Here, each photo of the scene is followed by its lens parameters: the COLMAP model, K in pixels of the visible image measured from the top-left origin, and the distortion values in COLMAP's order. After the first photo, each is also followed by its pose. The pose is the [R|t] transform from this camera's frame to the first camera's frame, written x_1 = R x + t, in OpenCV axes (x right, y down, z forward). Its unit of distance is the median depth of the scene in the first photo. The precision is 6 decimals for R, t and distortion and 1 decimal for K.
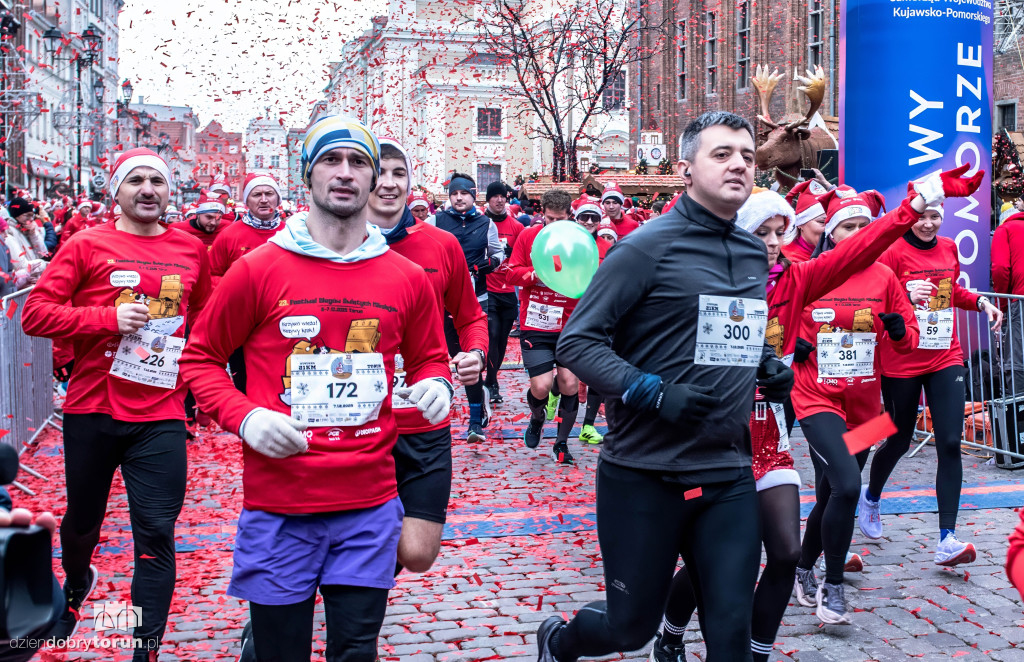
lens RADIAL K [[1645.8, 0, 751.1], [0, 1645.8, 302.9], [0, 0, 1]] dist [-0.044847, -0.000210]
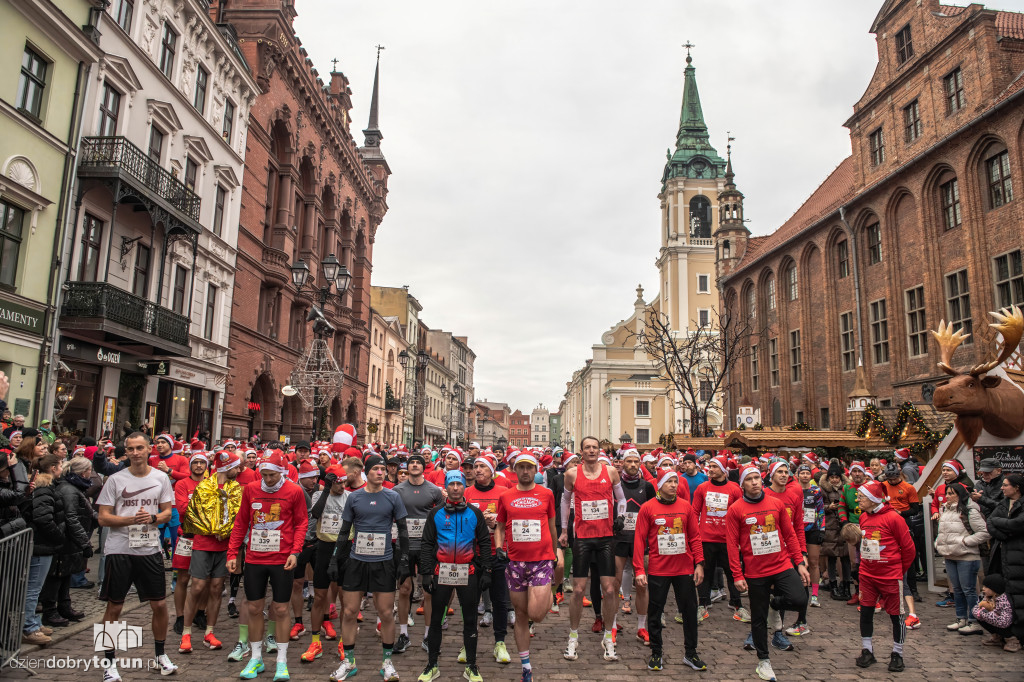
lens RADIAL K [[750.2, 0, 488.5], [0, 750.2, 334.4], [0, 0, 1]] dist [-0.053886, 0.002141]
pose [[0.936741, -0.043023, -0.347369, -0.025390], [-0.030764, 0.978457, -0.204146, -0.010043], [0.348669, 0.201918, 0.915237, 0.141815]]
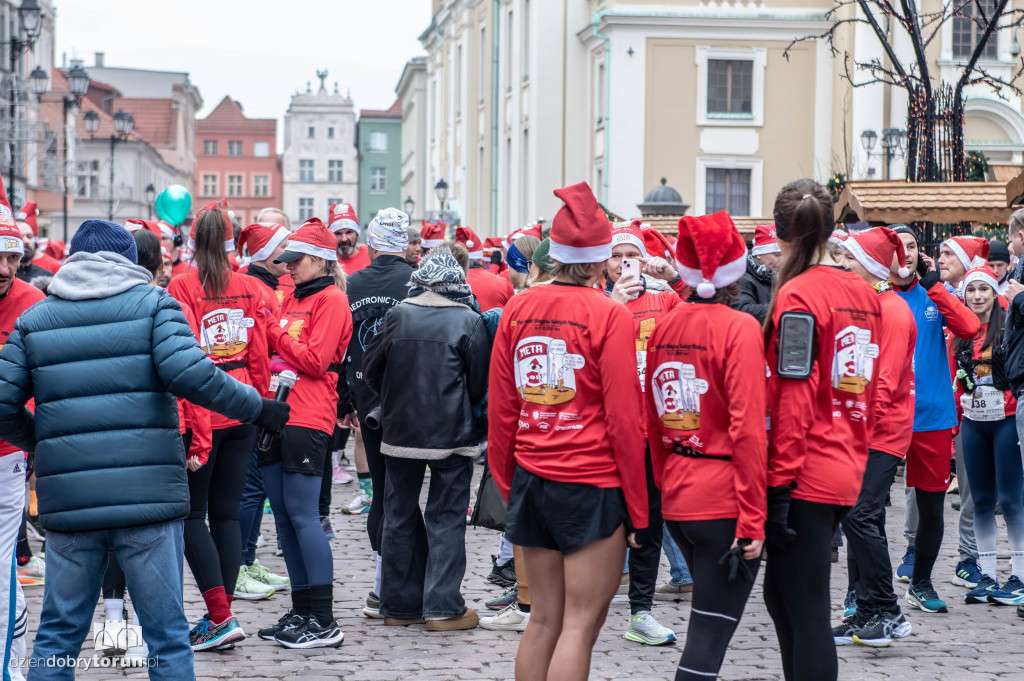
lens RADIAL K [[3055.4, 0, 512.0], [0, 3055.4, 340.5], [0, 0, 1]] dist [0.147175, 0.090944]
pose [[0.974751, 0.003160, -0.223274, -0.019562], [-0.009791, 0.999543, -0.028598, -0.003750], [0.223081, 0.030062, 0.974336, 0.088803]]
